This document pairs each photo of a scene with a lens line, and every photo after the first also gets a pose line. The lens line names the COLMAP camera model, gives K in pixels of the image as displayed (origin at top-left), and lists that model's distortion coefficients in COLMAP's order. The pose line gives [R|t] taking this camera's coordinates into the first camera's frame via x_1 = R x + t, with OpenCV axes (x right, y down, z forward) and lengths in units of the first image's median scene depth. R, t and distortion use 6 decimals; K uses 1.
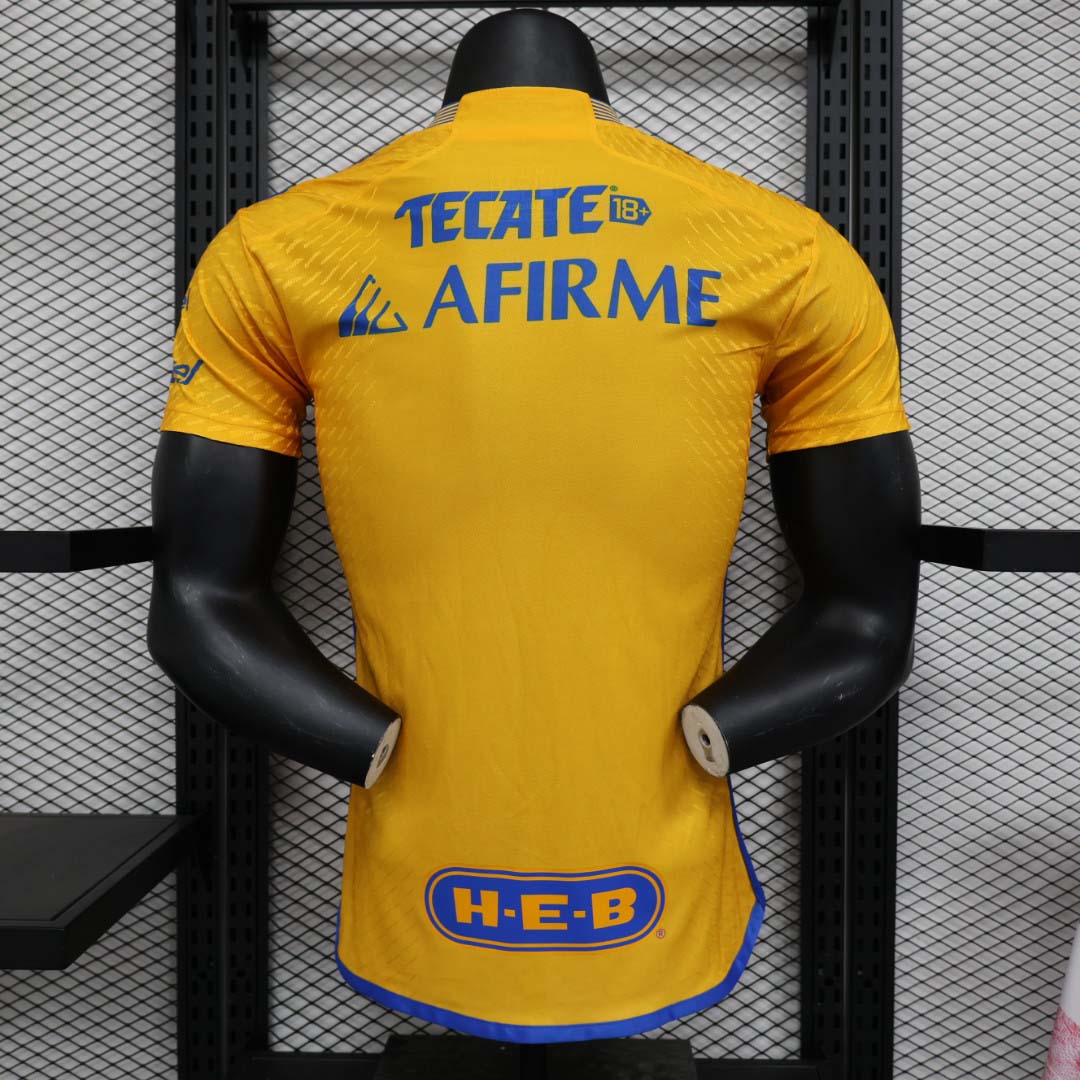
lens RADIAL K [[1289.2, 0, 536.5], [0, 1289.2, 538.8], [0, 0, 1]] dist [-0.015920, 0.000000]
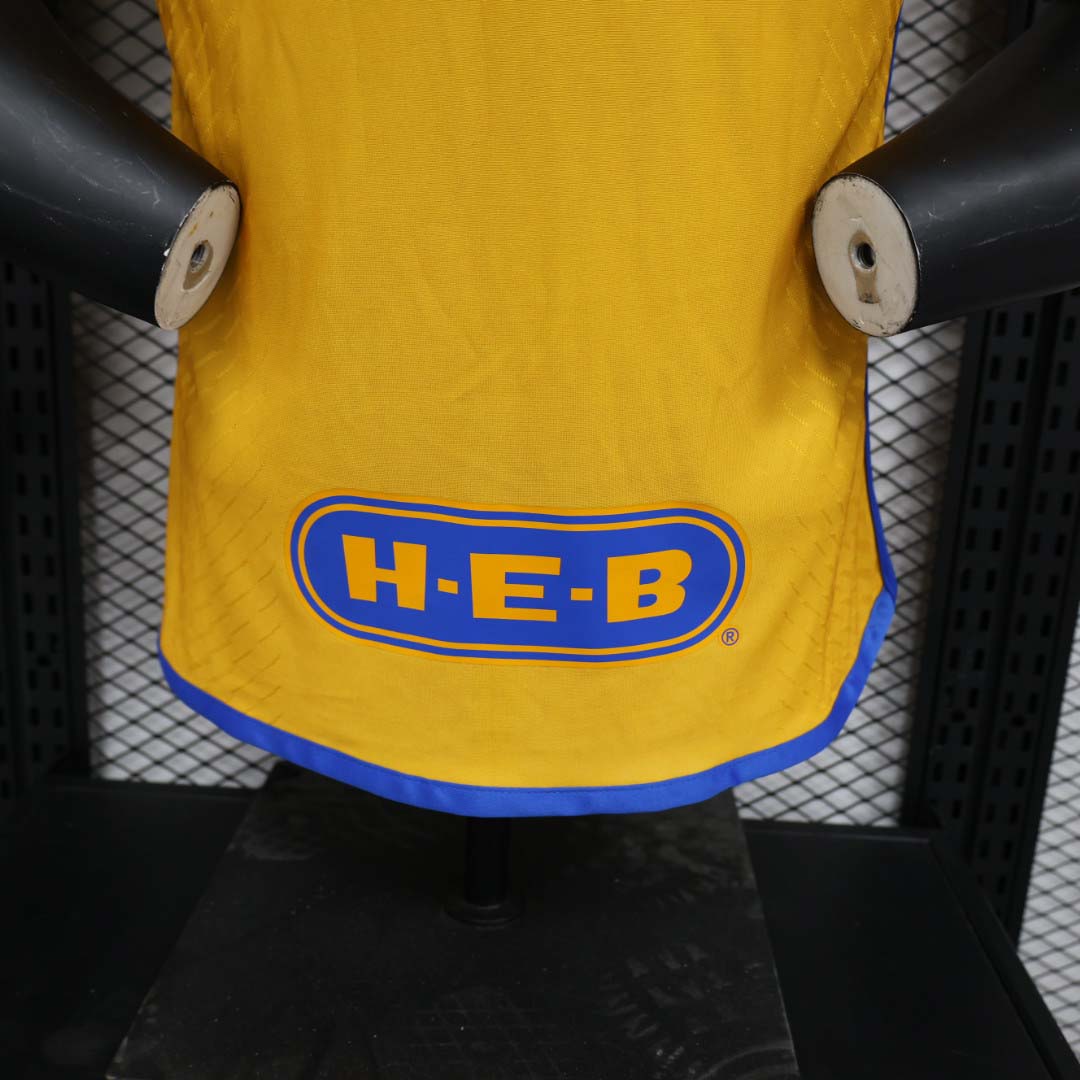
lens RADIAL K [[1289.2, 0, 540.6], [0, 1289.2, 540.2], [0, 0, 1]] dist [-0.015920, 0.000000]
pose [[0.998866, 0.046421, 0.010582, 0.010329], [-0.047607, 0.970604, 0.235926, 0.146272], [0.000681, -0.236162, 0.971713, 0.492537]]
